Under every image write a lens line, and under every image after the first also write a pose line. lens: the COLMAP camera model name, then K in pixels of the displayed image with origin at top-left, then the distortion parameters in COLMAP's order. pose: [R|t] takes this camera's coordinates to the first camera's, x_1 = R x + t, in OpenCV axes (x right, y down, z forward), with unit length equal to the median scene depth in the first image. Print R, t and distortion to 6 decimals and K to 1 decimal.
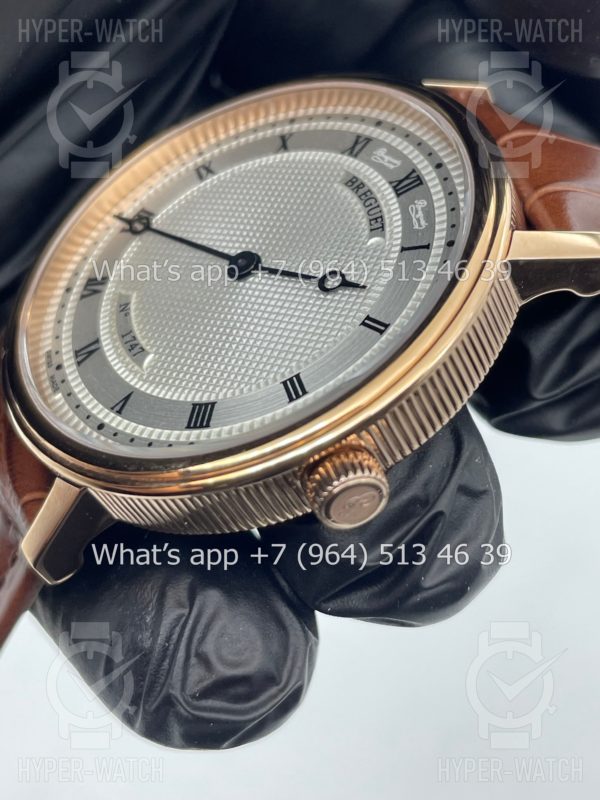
lens RADIAL K [[1276.9, 0, 300.0], [0, 1276.9, 400.0], [0, 0, 1]] dist [0.174389, 0.064682]
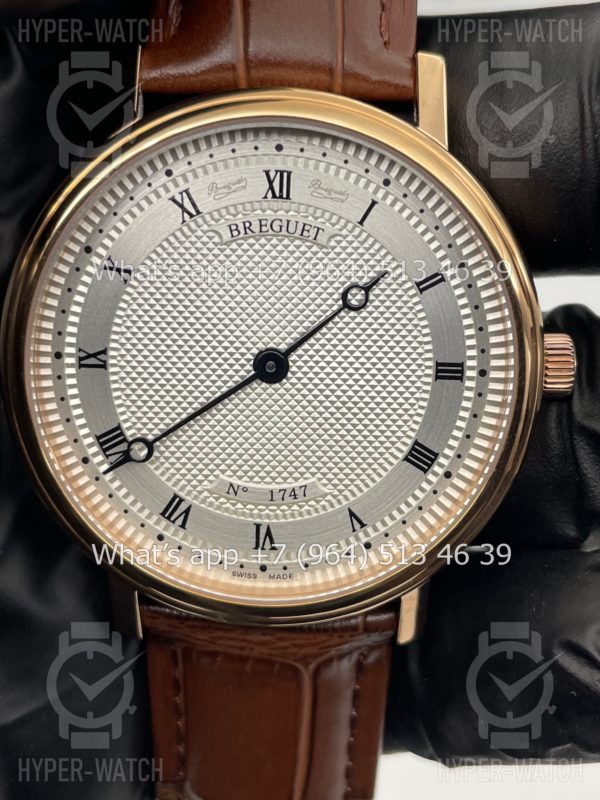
lens RADIAL K [[1276.9, 0, 300.0], [0, 1276.9, 400.0], [0, 0, 1]] dist [0.174389, 0.064682]
pose [[0.304354, -0.925628, 0.224903, -0.290473], [0.652158, 0.374574, 0.659078, -0.748172], [-0.694304, -0.053921, 0.717659, 0.255247]]
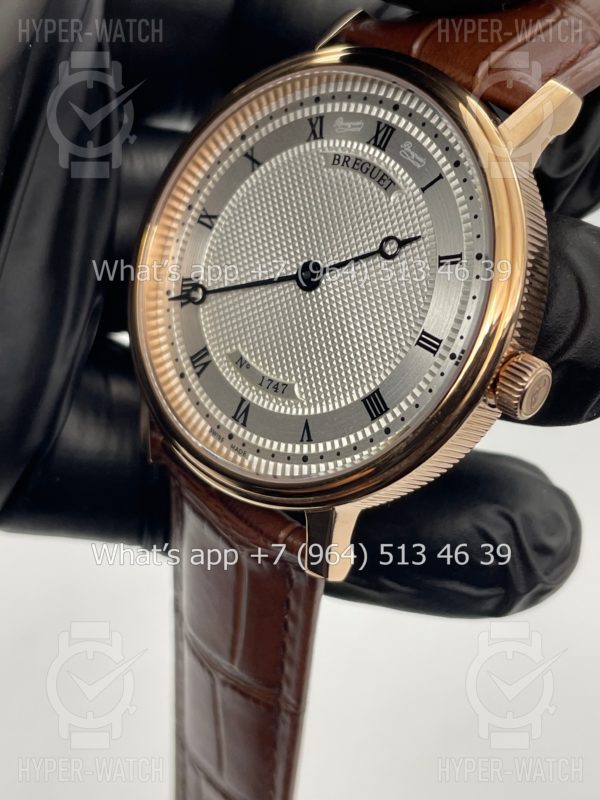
lens RADIAL K [[1276.9, 0, 300.0], [0, 1276.9, 400.0], [0, 0, 1]] dist [0.174389, 0.064682]
pose [[0.793662, -0.607231, 0.037036, -0.163370], [0.588880, 0.782107, 0.203786, -0.260404], [-0.152711, -0.139927, 0.978315, -0.165817]]
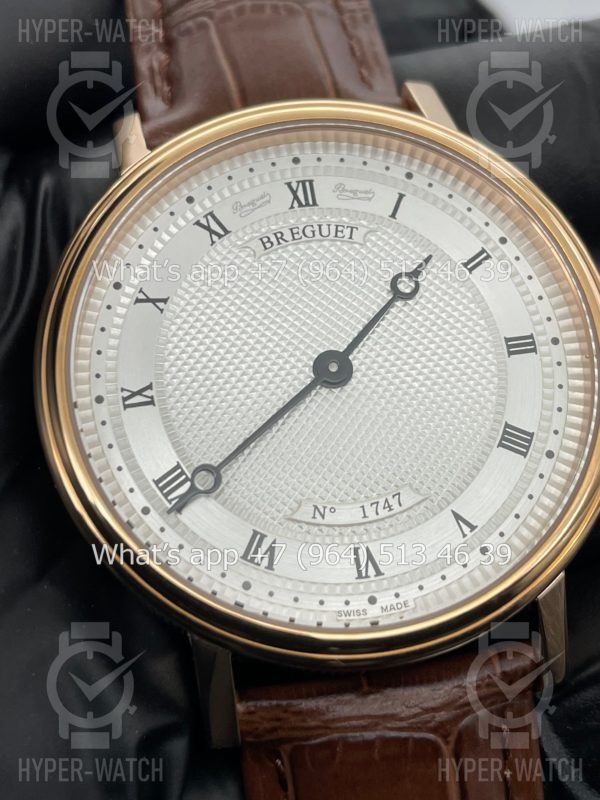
lens RADIAL K [[1276.9, 0, 300.0], [0, 1276.9, 400.0], [0, 0, 1]] dist [0.174389, 0.064682]
pose [[0.089395, -0.763110, 0.640057, -0.657249], [0.678059, 0.517344, 0.522103, -0.593481], [-0.729551, 0.387323, 0.563681, 0.504188]]
